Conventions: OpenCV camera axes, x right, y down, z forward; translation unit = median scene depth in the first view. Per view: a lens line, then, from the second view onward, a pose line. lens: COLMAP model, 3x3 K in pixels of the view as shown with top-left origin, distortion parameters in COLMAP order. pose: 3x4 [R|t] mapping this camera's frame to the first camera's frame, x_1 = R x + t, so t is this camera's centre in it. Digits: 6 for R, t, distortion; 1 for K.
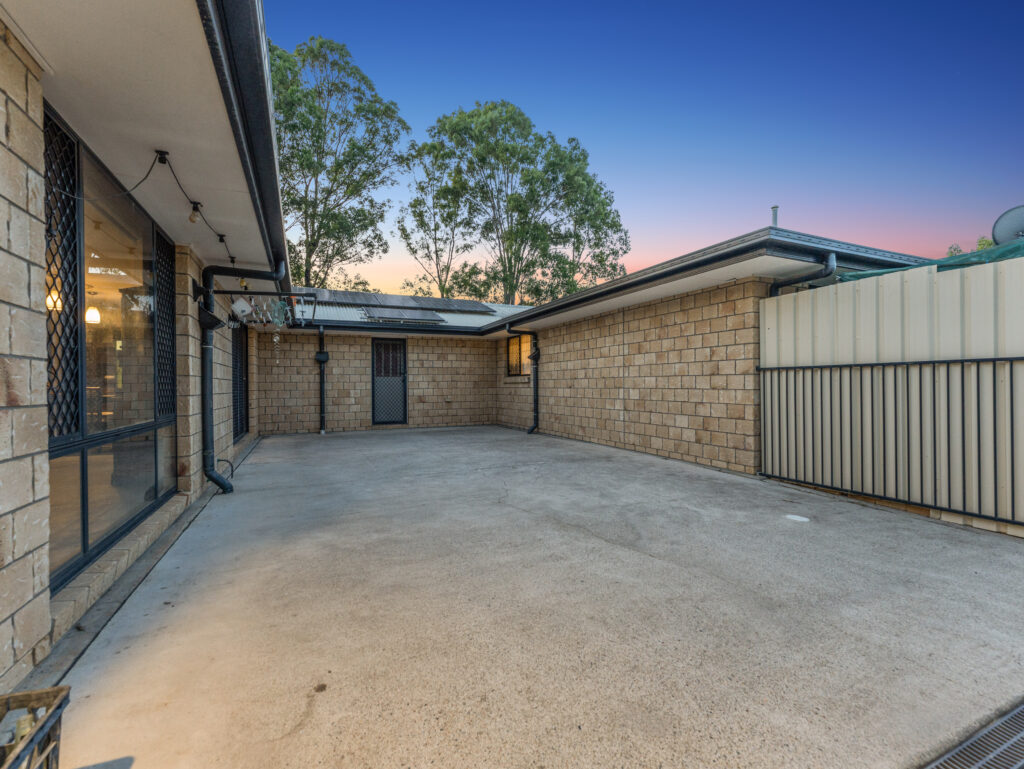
lens RADIAL K [[459.6, 0, 510.8], [0, 459.6, 383.6], [0, 0, 1]] dist [-0.000030, 0.000156]
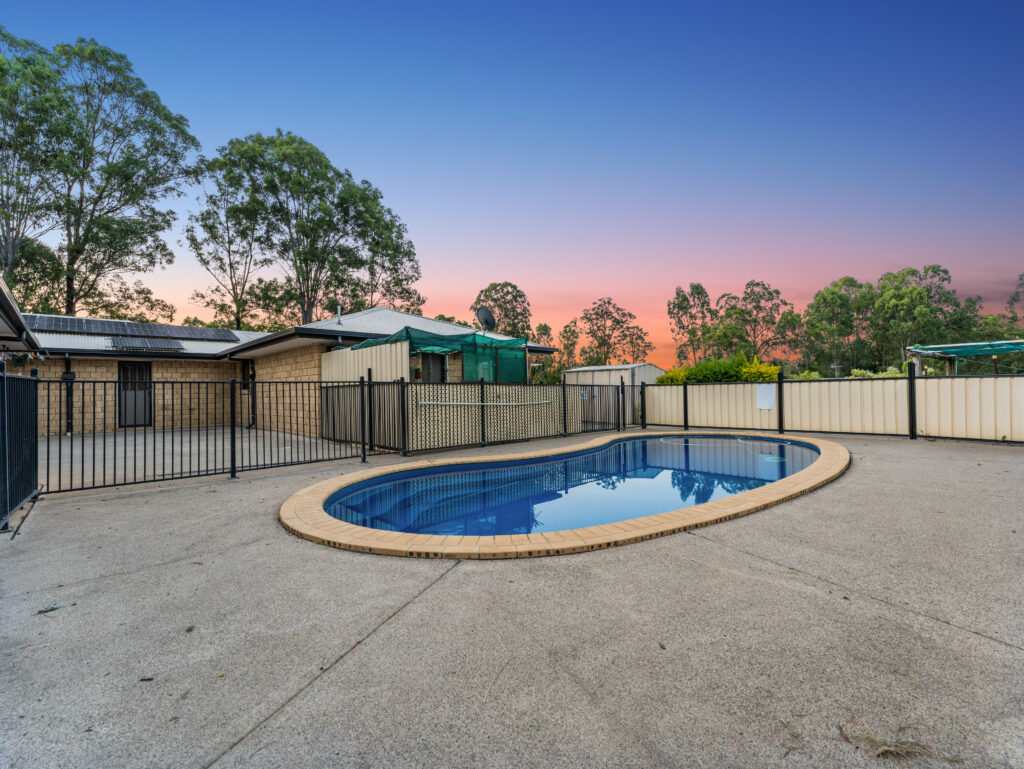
lens RADIAL K [[462.2, 0, 512.0], [0, 462.2, 384.5], [0, 0, 1]] dist [-0.001783, -0.000418]
pose [[0.944064, -0.004898, 0.329725, 0.091033], [0.010509, 0.999829, -0.015238, -0.000377], [-0.329594, 0.017851, 0.943954, -0.170527]]
